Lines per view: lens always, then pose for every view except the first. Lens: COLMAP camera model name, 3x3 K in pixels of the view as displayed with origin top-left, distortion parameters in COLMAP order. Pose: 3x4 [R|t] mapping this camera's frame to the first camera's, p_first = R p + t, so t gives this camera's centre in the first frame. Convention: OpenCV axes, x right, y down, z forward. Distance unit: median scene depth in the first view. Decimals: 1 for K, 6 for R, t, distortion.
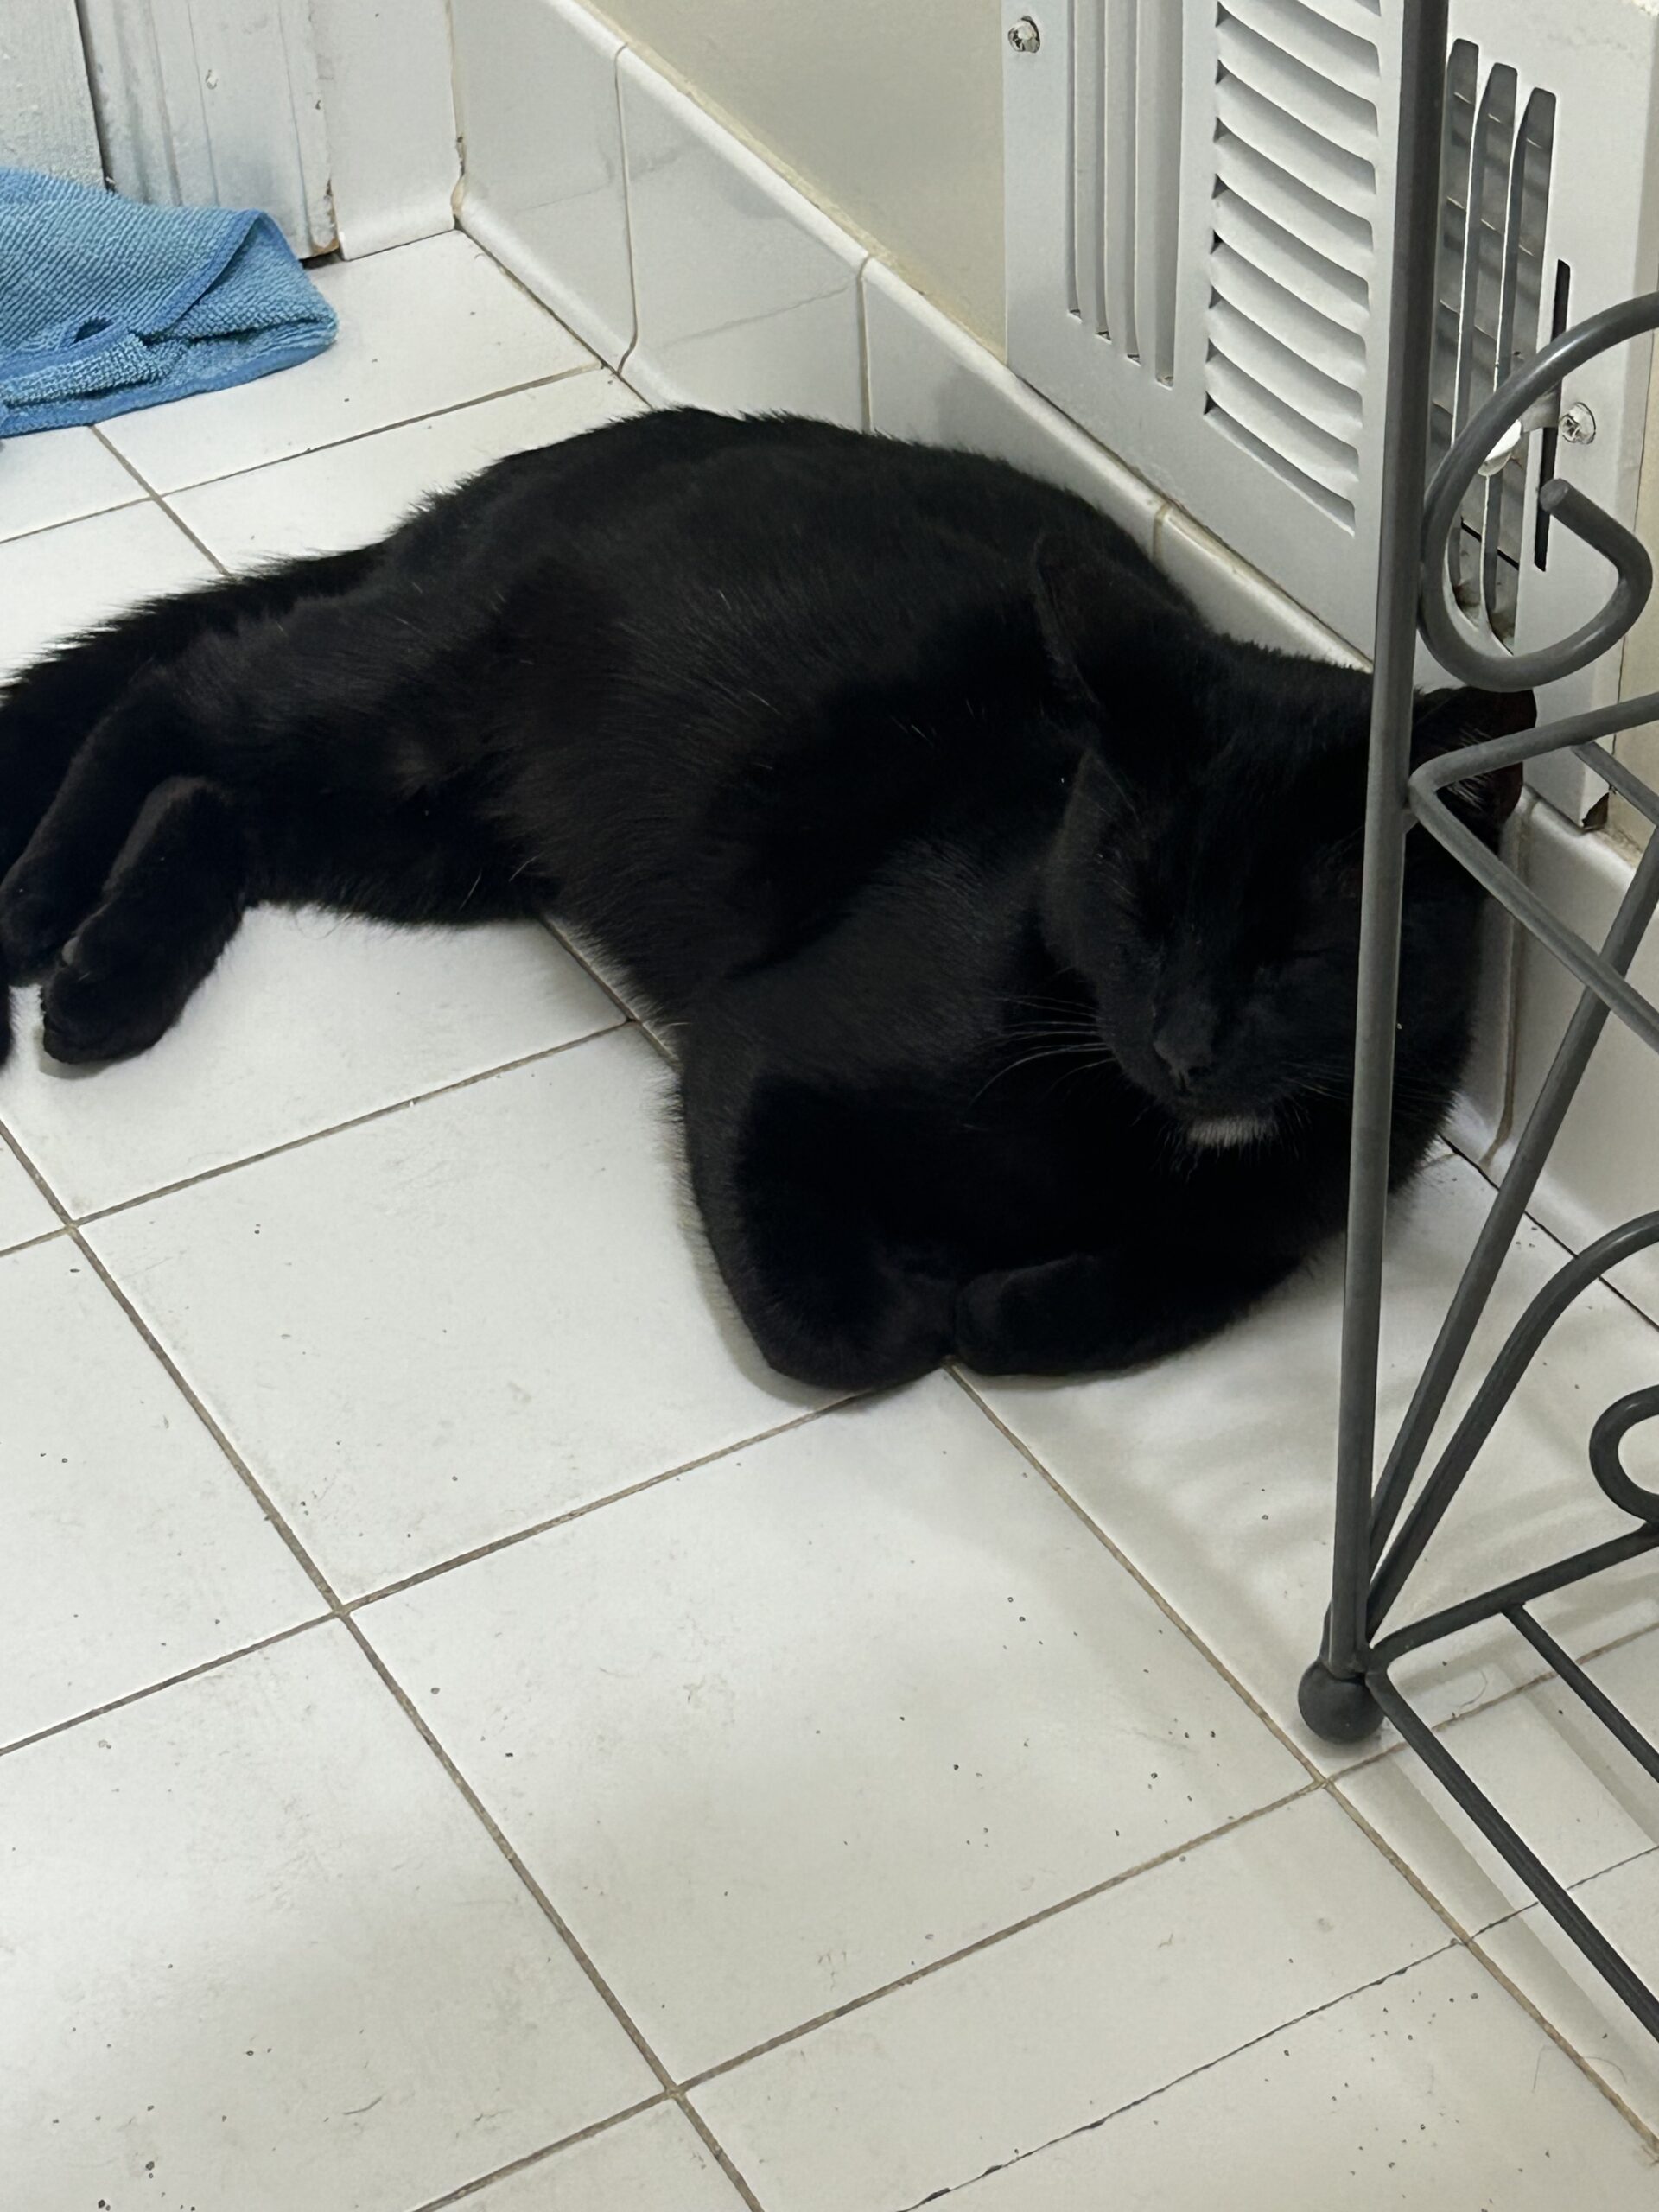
lens RADIAL K [[4547.0, 0, 829.5], [0, 4547.0, 1106.0], [0, 0, 1]] dist [0.128390, -0.246034]
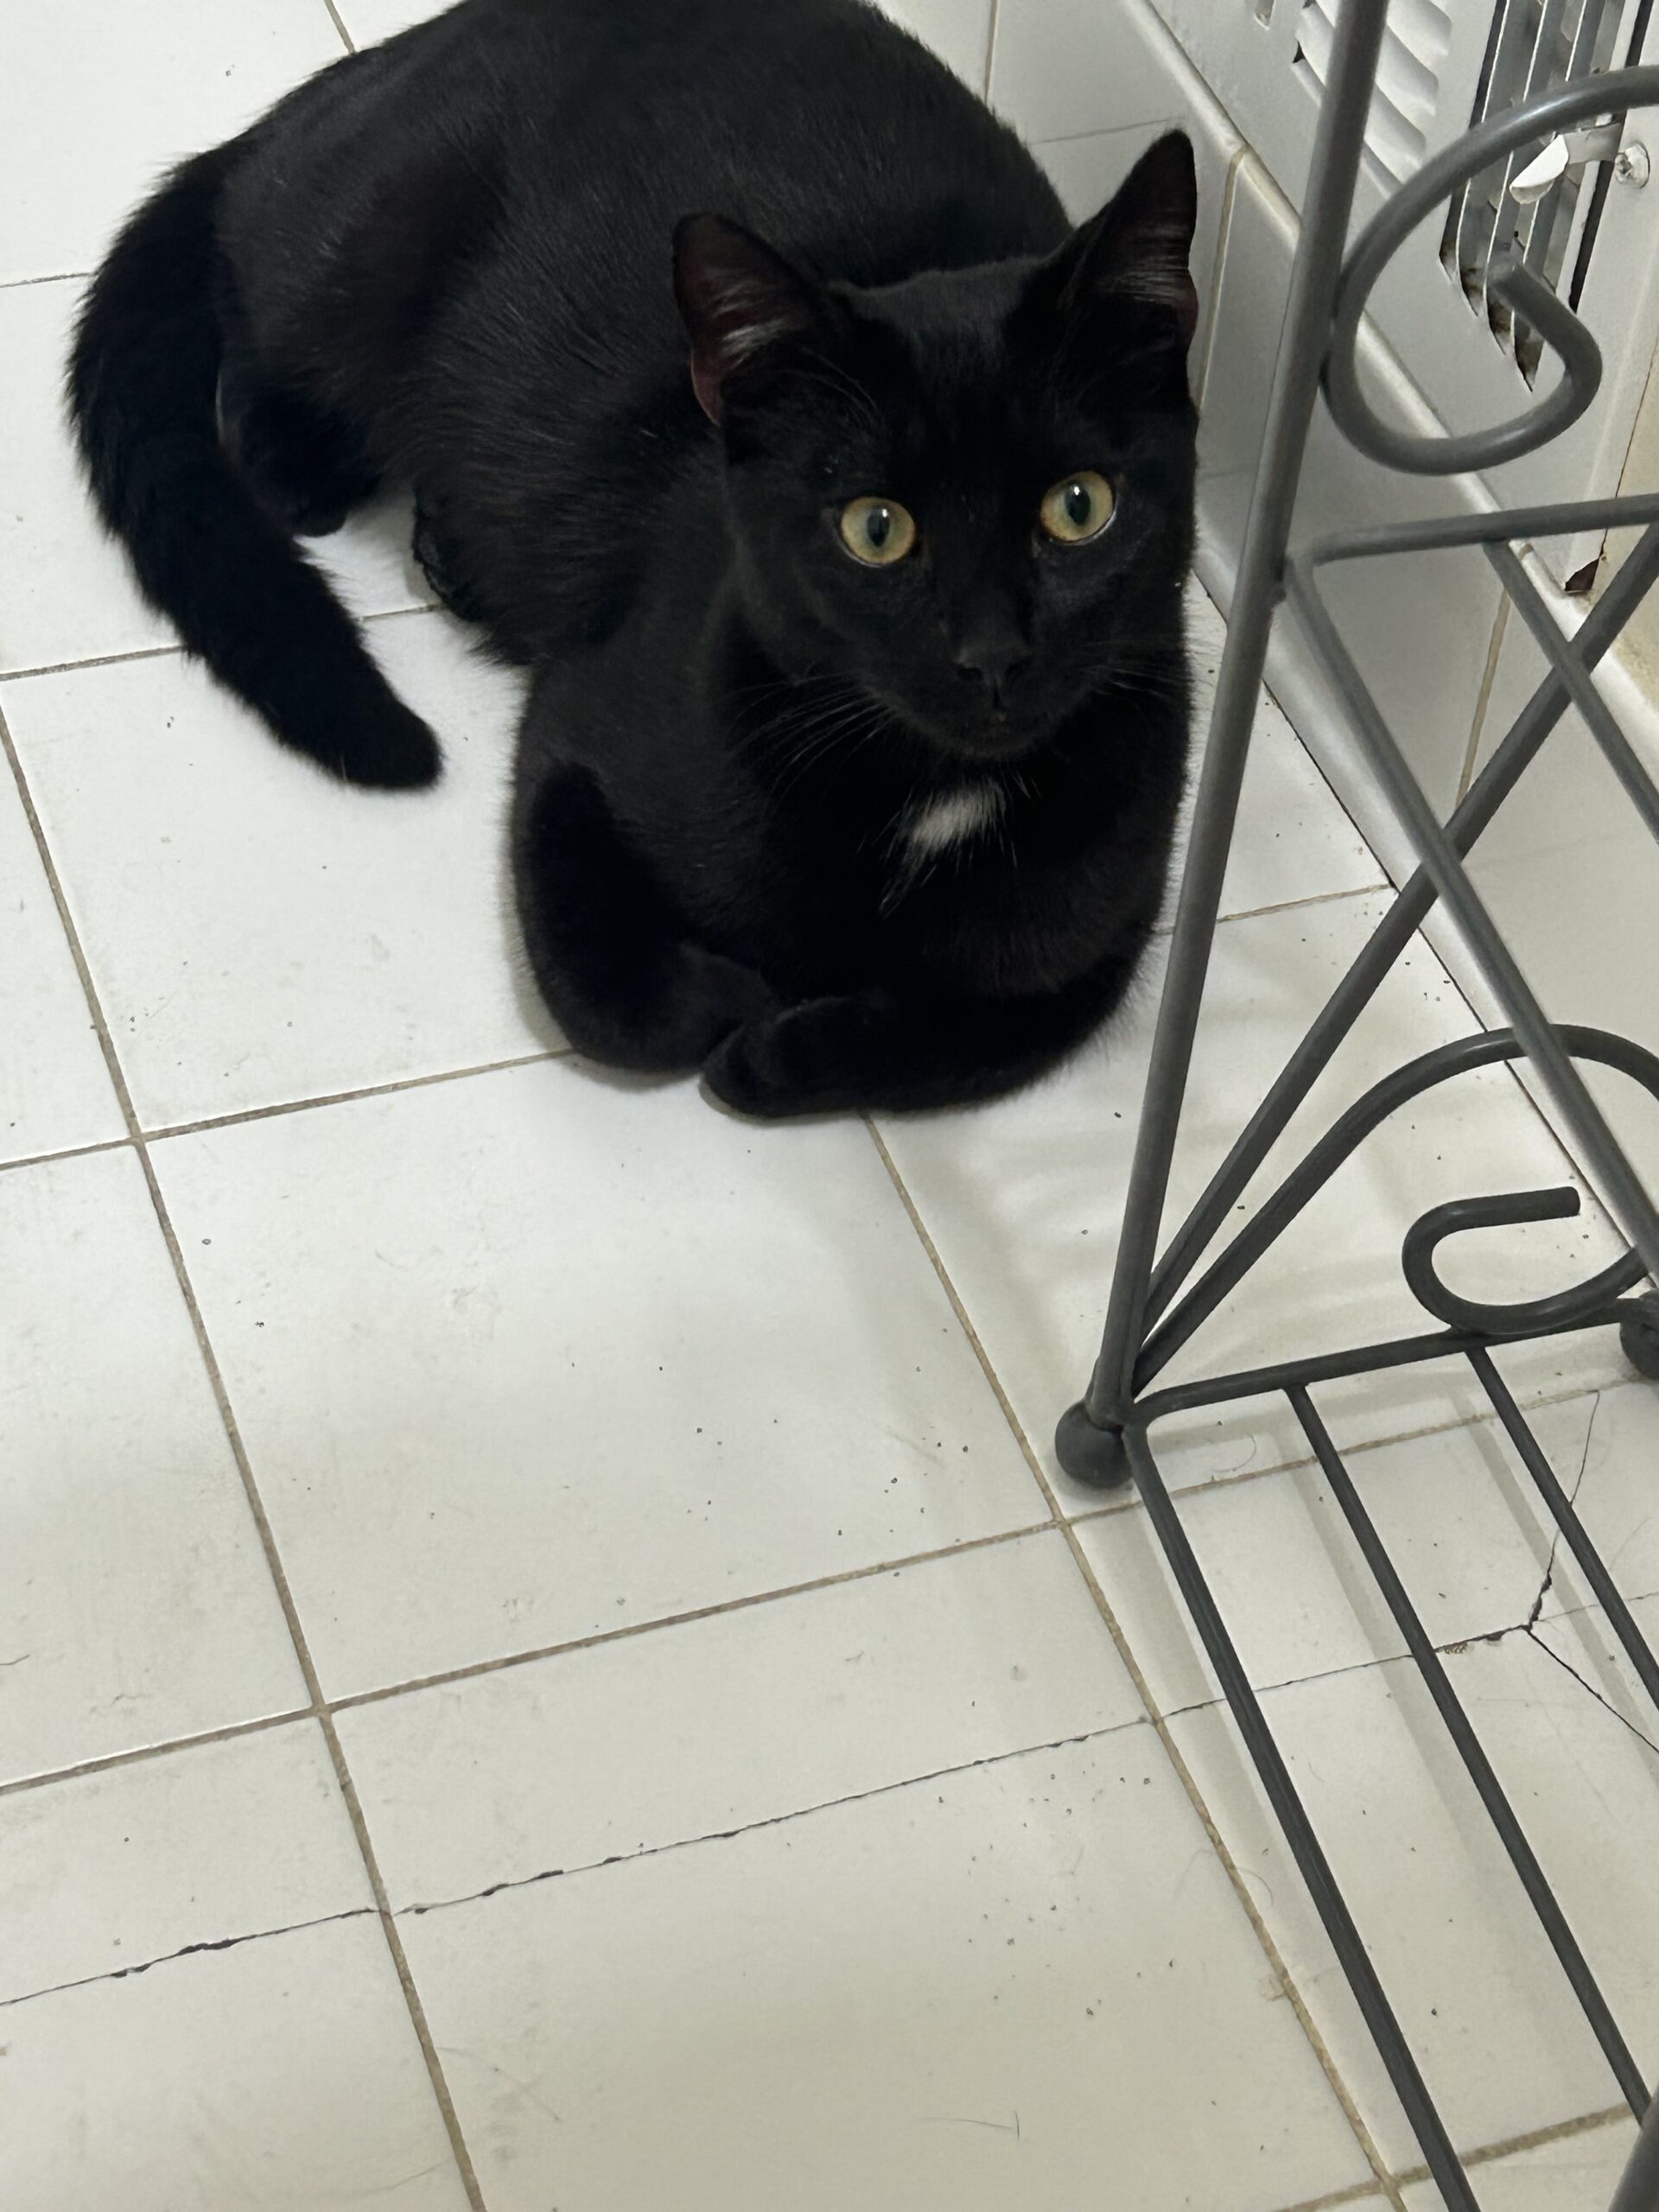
lens RADIAL K [[4101.1, 0, 829.5], [0, 4101.1, 1106.0], [0, 0, 1]] dist [0.160589, -0.246061]
pose [[0.978807, 0.199583, -0.045856, 0.081818], [-0.191348, 0.971137, 0.142405, -0.053620], [0.072954, -0.130613, 0.988746, 0.139629]]
